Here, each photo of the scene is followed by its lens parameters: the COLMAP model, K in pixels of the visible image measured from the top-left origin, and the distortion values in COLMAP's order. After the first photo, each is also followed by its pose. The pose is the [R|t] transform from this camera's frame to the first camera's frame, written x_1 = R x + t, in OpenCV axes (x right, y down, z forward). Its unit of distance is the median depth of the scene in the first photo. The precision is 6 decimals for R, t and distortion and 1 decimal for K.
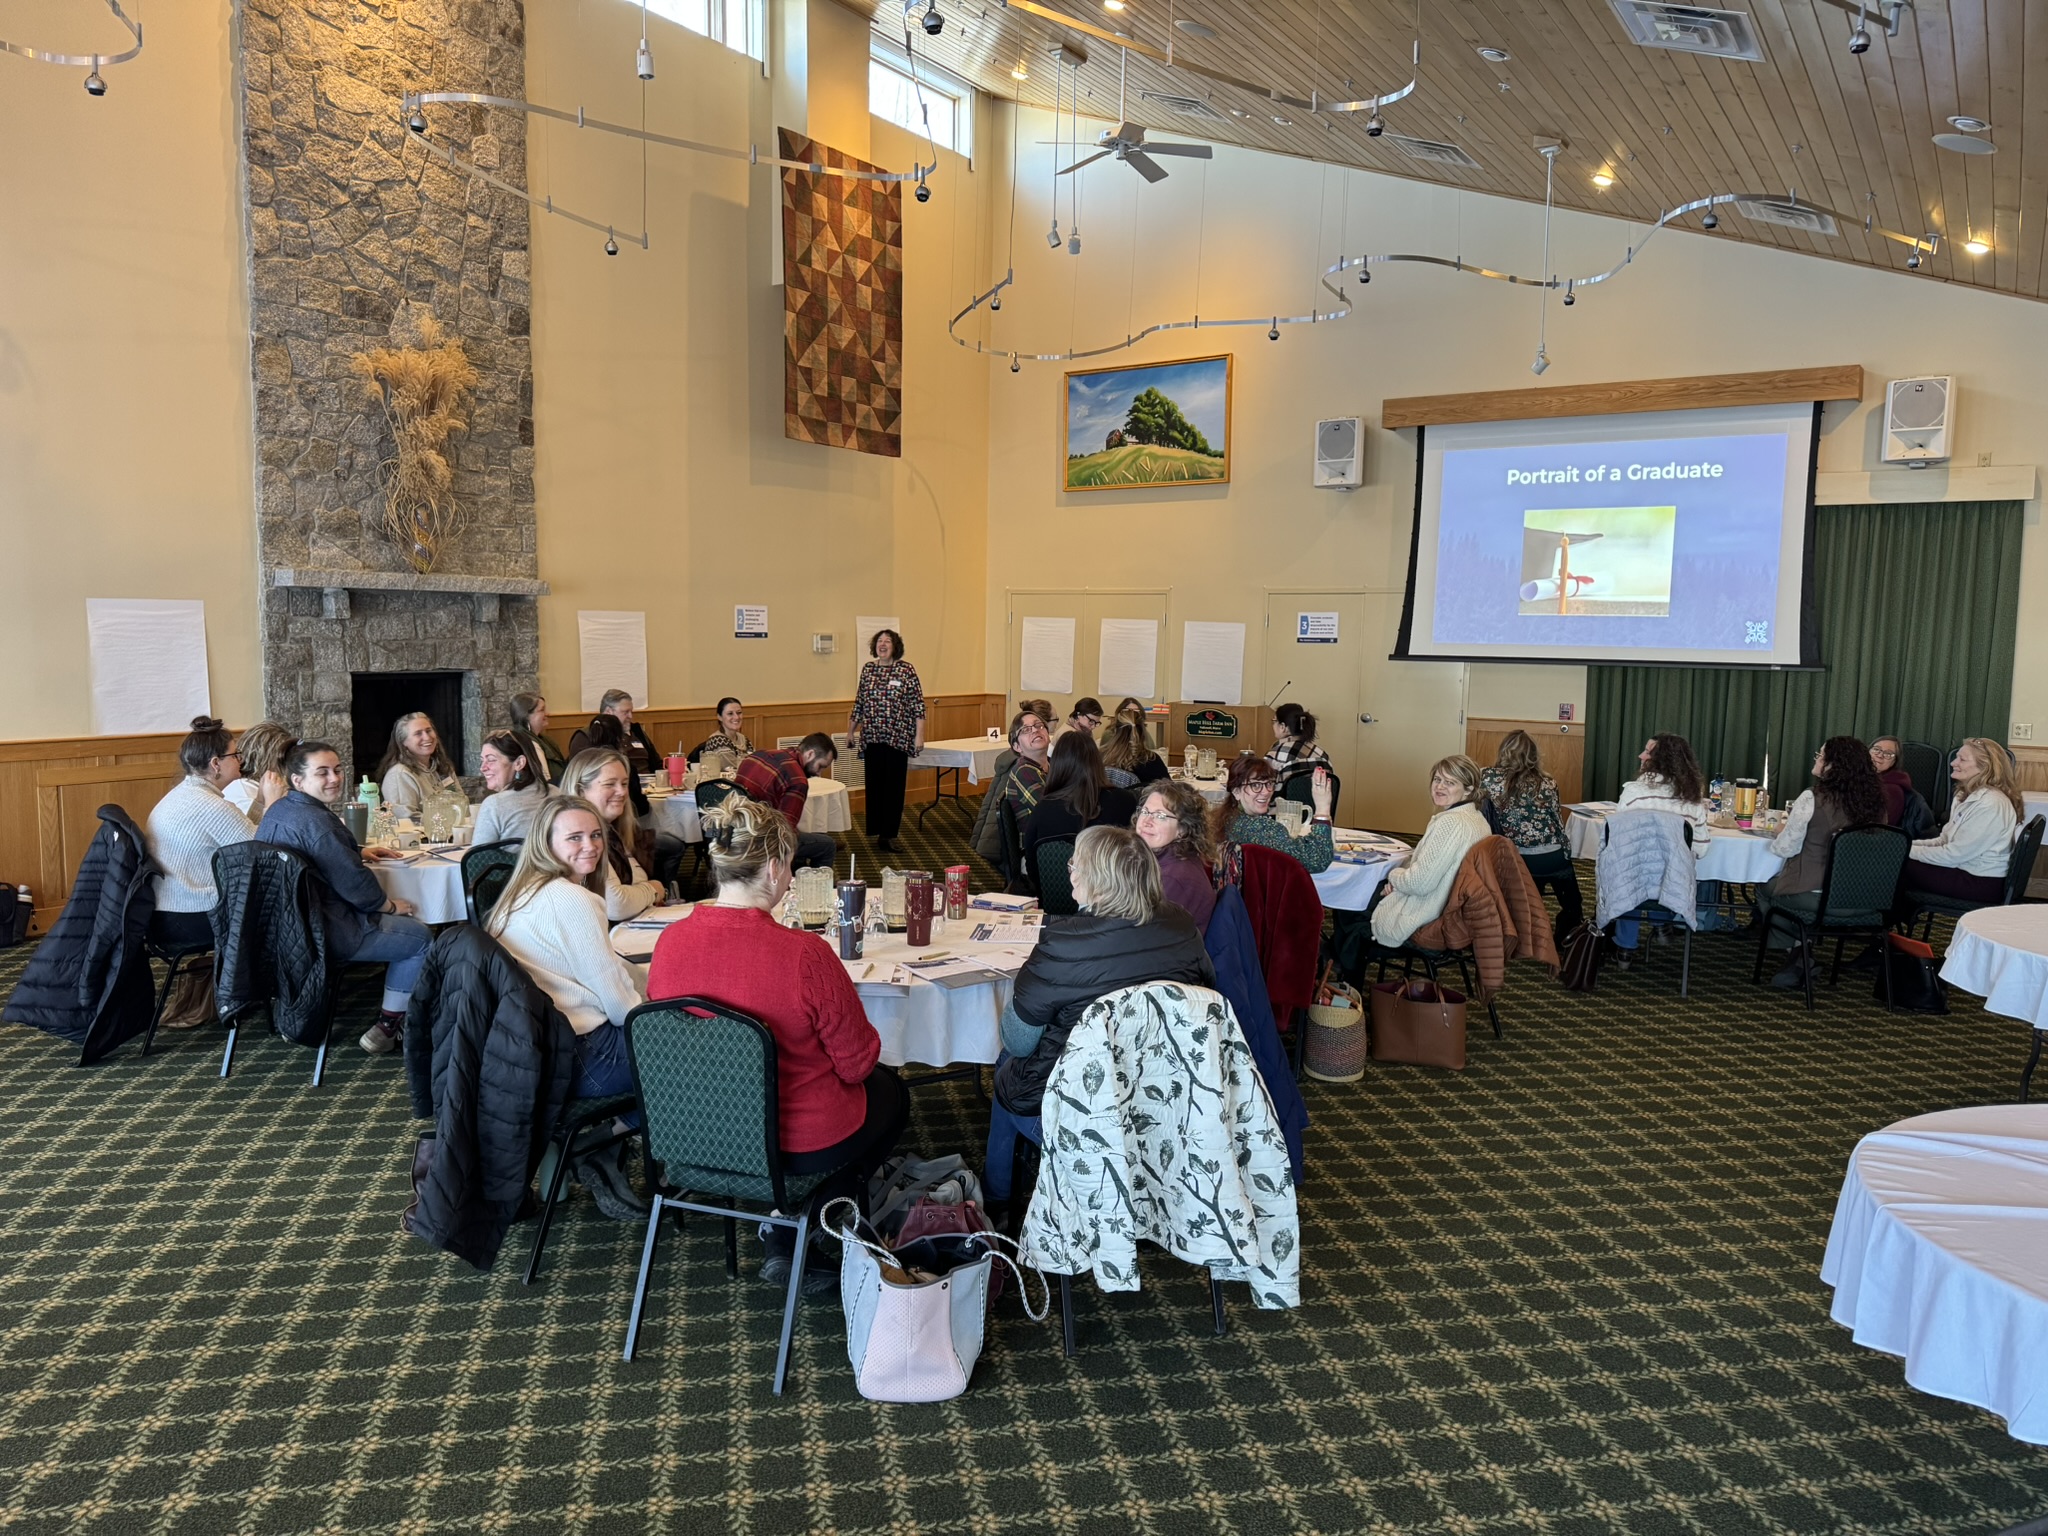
lens RADIAL K [[1461.5, 0, 1021.6], [0, 1461.5, 805.3], [0, 0, 1]] dist [0.000872, -0.137684]
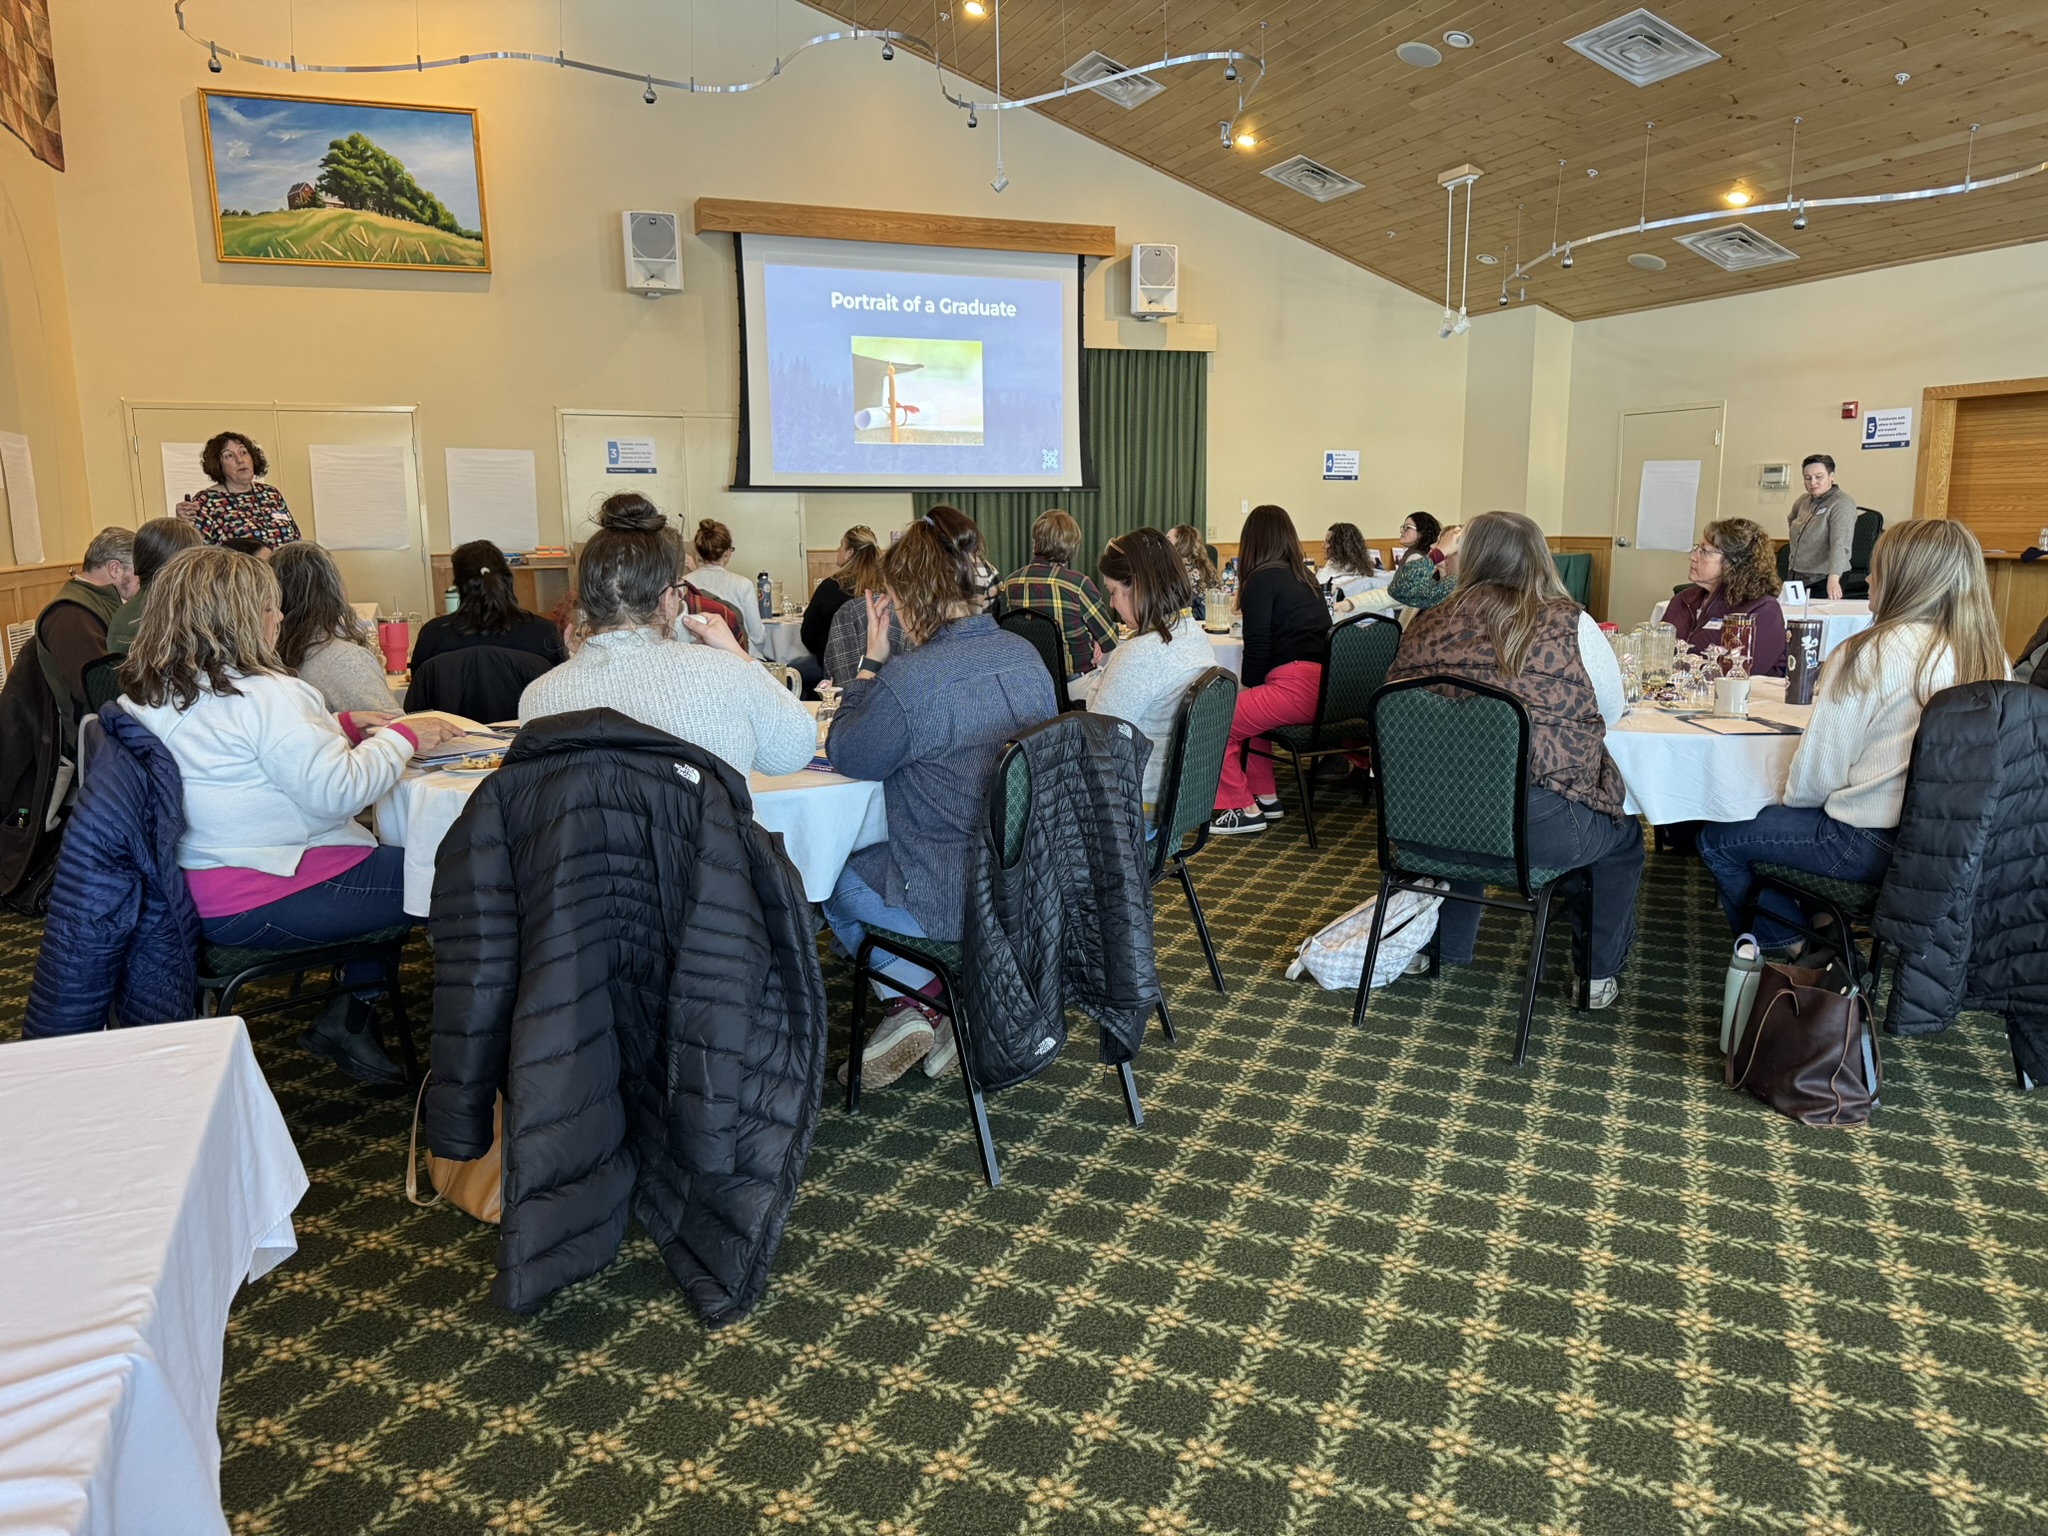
lens RADIAL K [[1526.7, 0, 1024.0], [0, 1526.7, 768.0], [0, 0, 1]] dist [-0.009227, -0.012605]
pose [[0.561817, -0.144269, 0.814584, -0.450601], [0.106673, 0.989089, 0.101603, -0.005977], [-0.820355, 0.029812, 0.571077, 0.313142]]
